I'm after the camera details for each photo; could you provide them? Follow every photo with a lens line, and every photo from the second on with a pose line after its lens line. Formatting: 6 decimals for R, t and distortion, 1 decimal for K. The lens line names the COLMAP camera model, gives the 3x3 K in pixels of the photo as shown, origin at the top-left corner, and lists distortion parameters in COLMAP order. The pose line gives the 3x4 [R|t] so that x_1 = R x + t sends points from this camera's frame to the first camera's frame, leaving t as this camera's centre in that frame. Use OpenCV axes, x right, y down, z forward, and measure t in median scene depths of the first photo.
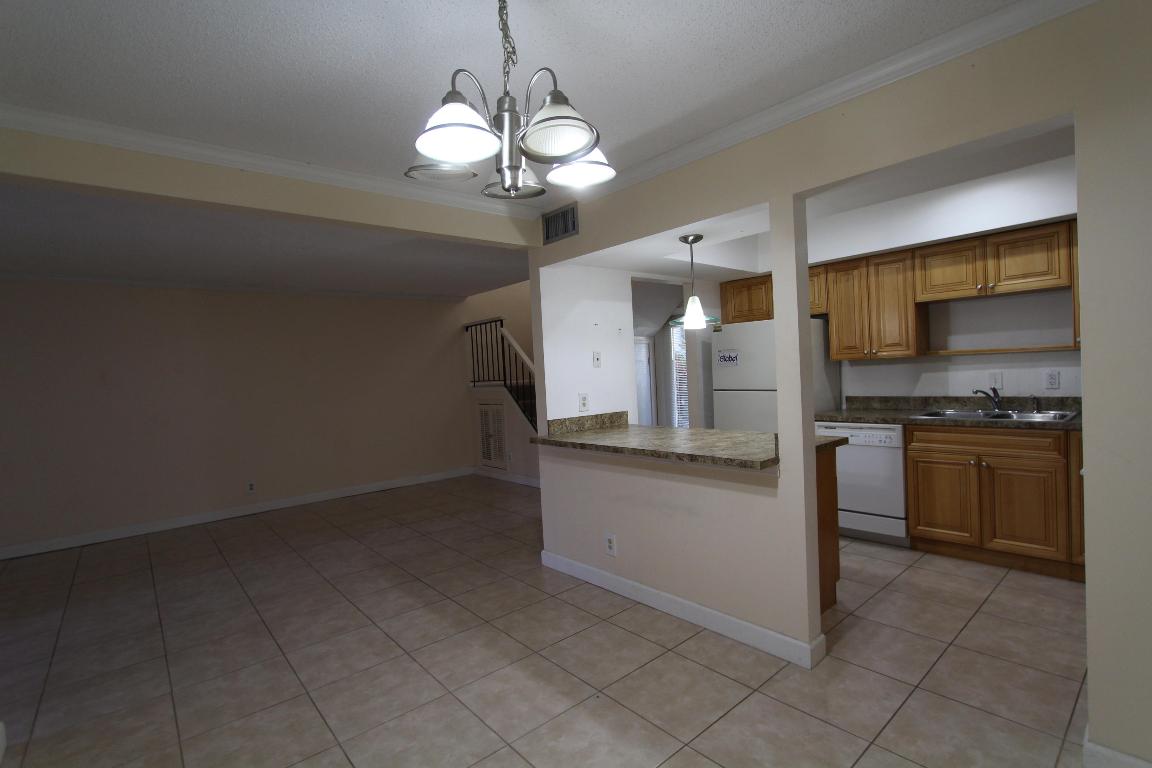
lens RADIAL K [[533.0, 0, 585.7], [0, 533.0, 385.0], [0, 0, 1]] dist [-0.016988, 0.000735]
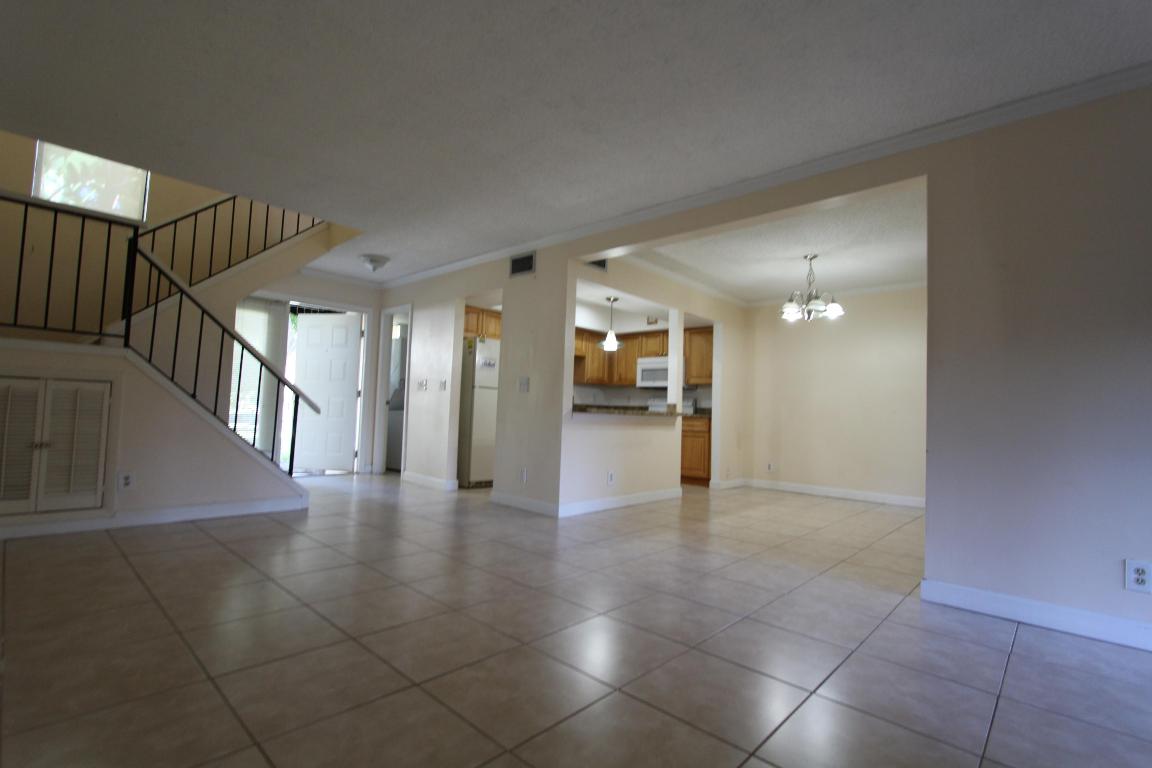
lens RADIAL K [[533.0, 0, 584.2], [0, 533.0, 389.7], [0, 0, 1]] dist [-0.016988, 0.000735]
pose [[-0.109504, 0.090878, 0.989823, -1.527111], [-0.005341, 0.995744, -0.092012, 0.192667], [-0.993972, -0.015362, -0.108553, 1.275916]]
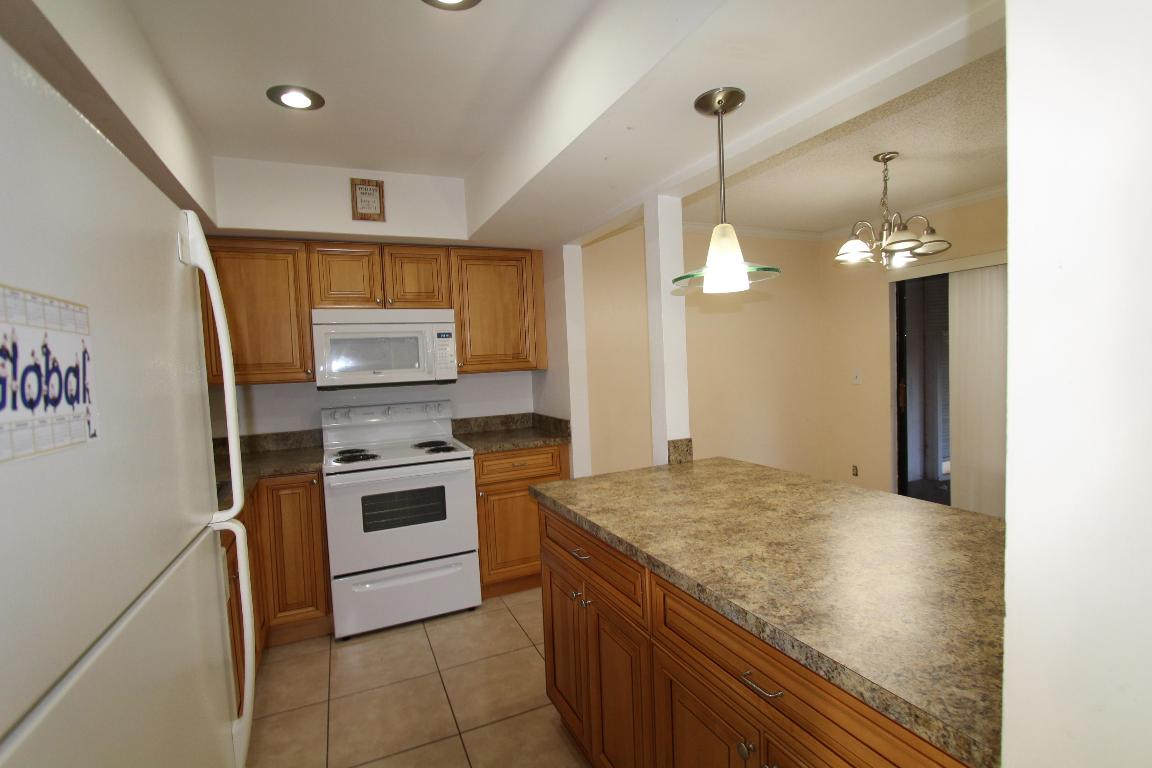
lens RADIAL K [[533.0, 0, 583.0], [0, 533.0, 388.7], [0, 0, 1]] dist [-0.016988, 0.000735]
pose [[-0.953293, 0.072179, 0.293298, 0.193425], [0.095298, 0.993305, 0.065294, -0.062522], [-0.286621, 0.090195, -0.953789, 1.499906]]
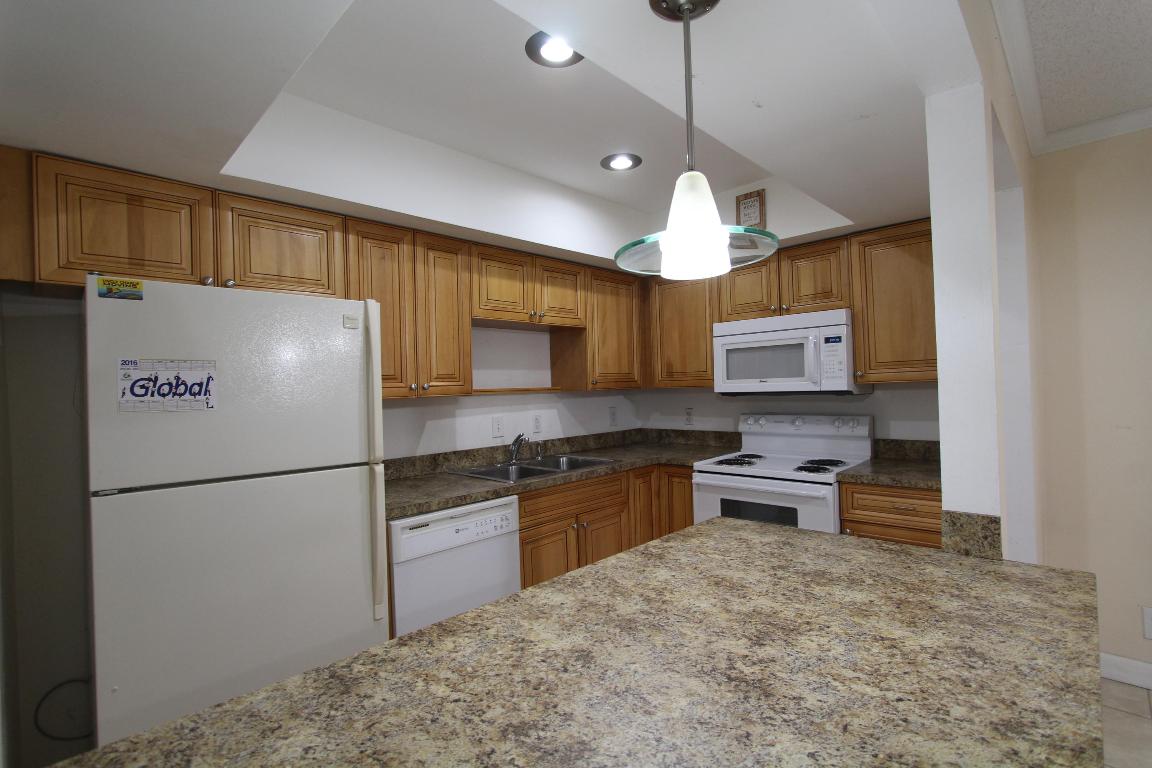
lens RADIAL K [[533.0, 0, 585.1], [0, 533.0, 391.7], [0, 0, 1]] dist [-0.016988, 0.000735]
pose [[-0.076381, 0.041735, 0.996205, -0.099382], [0.058811, 0.997573, -0.037284, -0.028542], [-0.995343, 0.055740, -0.078650, 1.091148]]
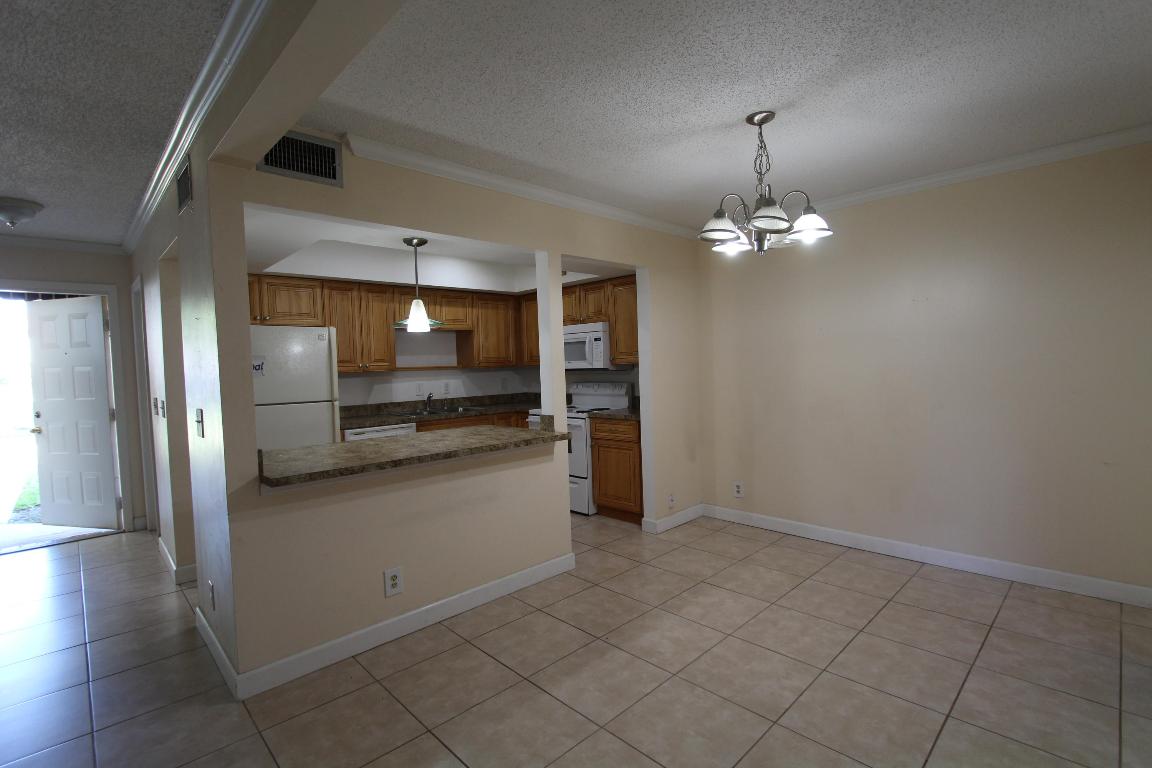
lens RADIAL K [[533.0, 0, 583.4], [0, 533.0, 389.8], [0, 0, 1]] dist [-0.016988, 0.000735]
pose [[-0.053695, 0.000772, 0.998557, -0.805229], [0.056870, 0.998379, 0.002286, 0.017836], [-0.996937, 0.056911, -0.053652, 0.750489]]
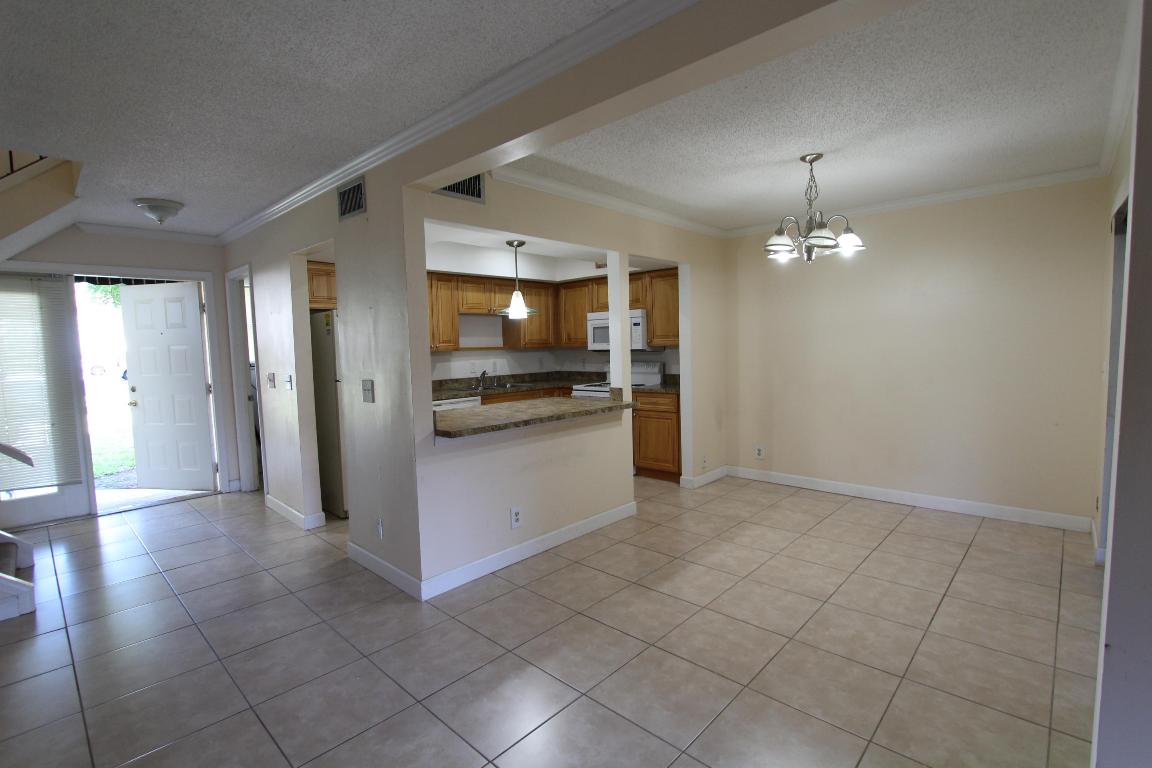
lens RADIAL K [[533.0, 0, 583.7], [0, 533.0, 389.3], [0, 0, 1]] dist [-0.016988, 0.000735]
pose [[-0.100759, -0.032525, 0.994379, -1.016395], [0.053578, 0.997838, 0.038067, 0.017034], [-0.993467, 0.057113, -0.098799, 0.978944]]
